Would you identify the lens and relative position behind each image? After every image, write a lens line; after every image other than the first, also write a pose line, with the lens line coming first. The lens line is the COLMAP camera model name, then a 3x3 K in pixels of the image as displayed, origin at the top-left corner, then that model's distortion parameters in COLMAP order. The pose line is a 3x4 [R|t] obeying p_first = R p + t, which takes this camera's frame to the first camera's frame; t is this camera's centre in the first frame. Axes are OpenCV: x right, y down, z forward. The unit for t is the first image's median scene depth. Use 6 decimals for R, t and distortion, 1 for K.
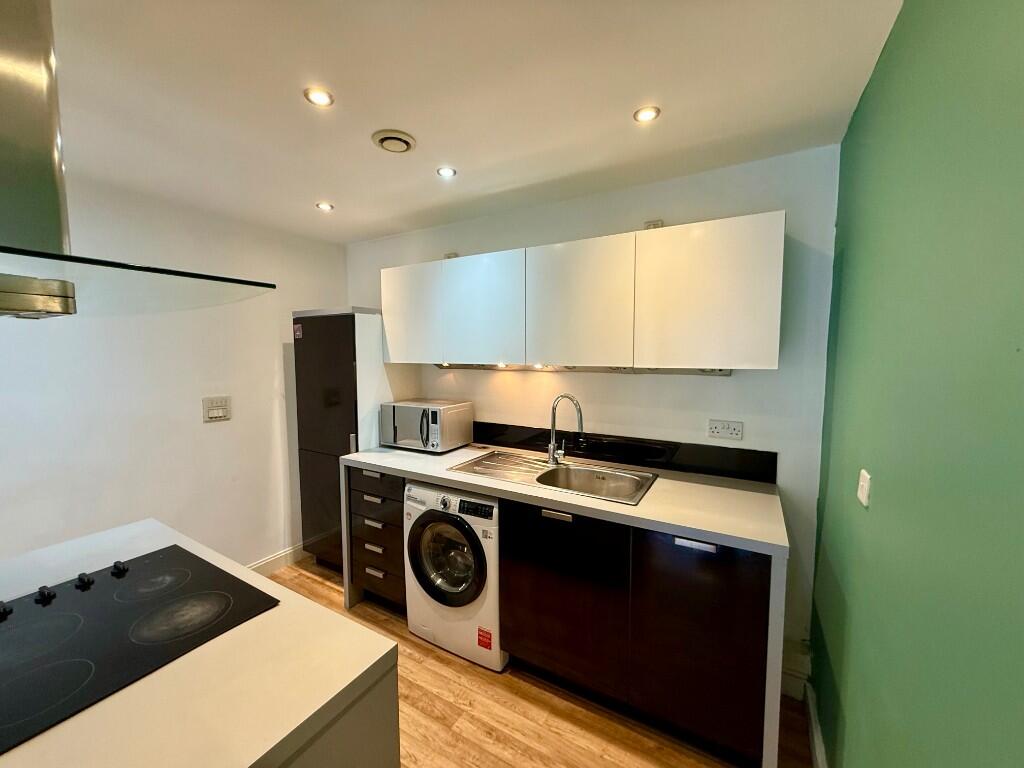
lens RADIAL K [[409.5, 0, 512.0], [0, 409.5, 384.0], [0, 0, 1]] dist [0.002542, 0.000164]
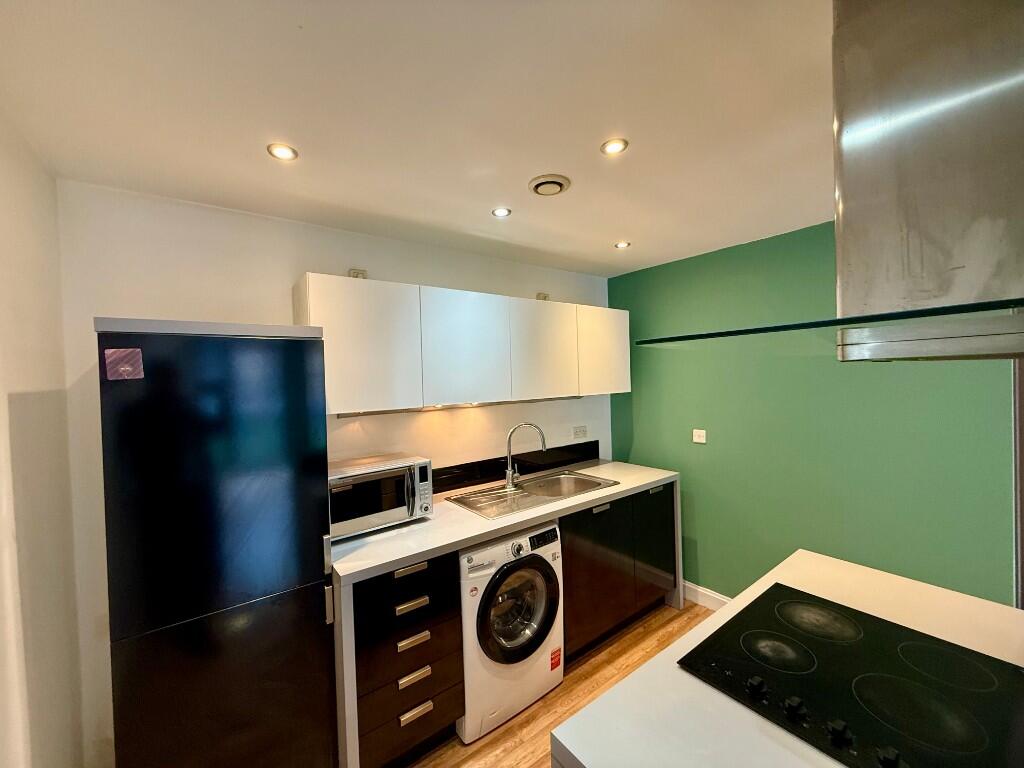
lens RADIAL K [[402.1, 0, 512.0], [0, 402.1, 384.0], [0, 0, 1]] dist [-0.000718, 0.000007]
pose [[0.383503, -0.022952, 0.923255, -1.004866], [0.104281, 0.994374, -0.018596, -0.073833], [-0.917633, 0.103410, 0.383739, 0.602237]]
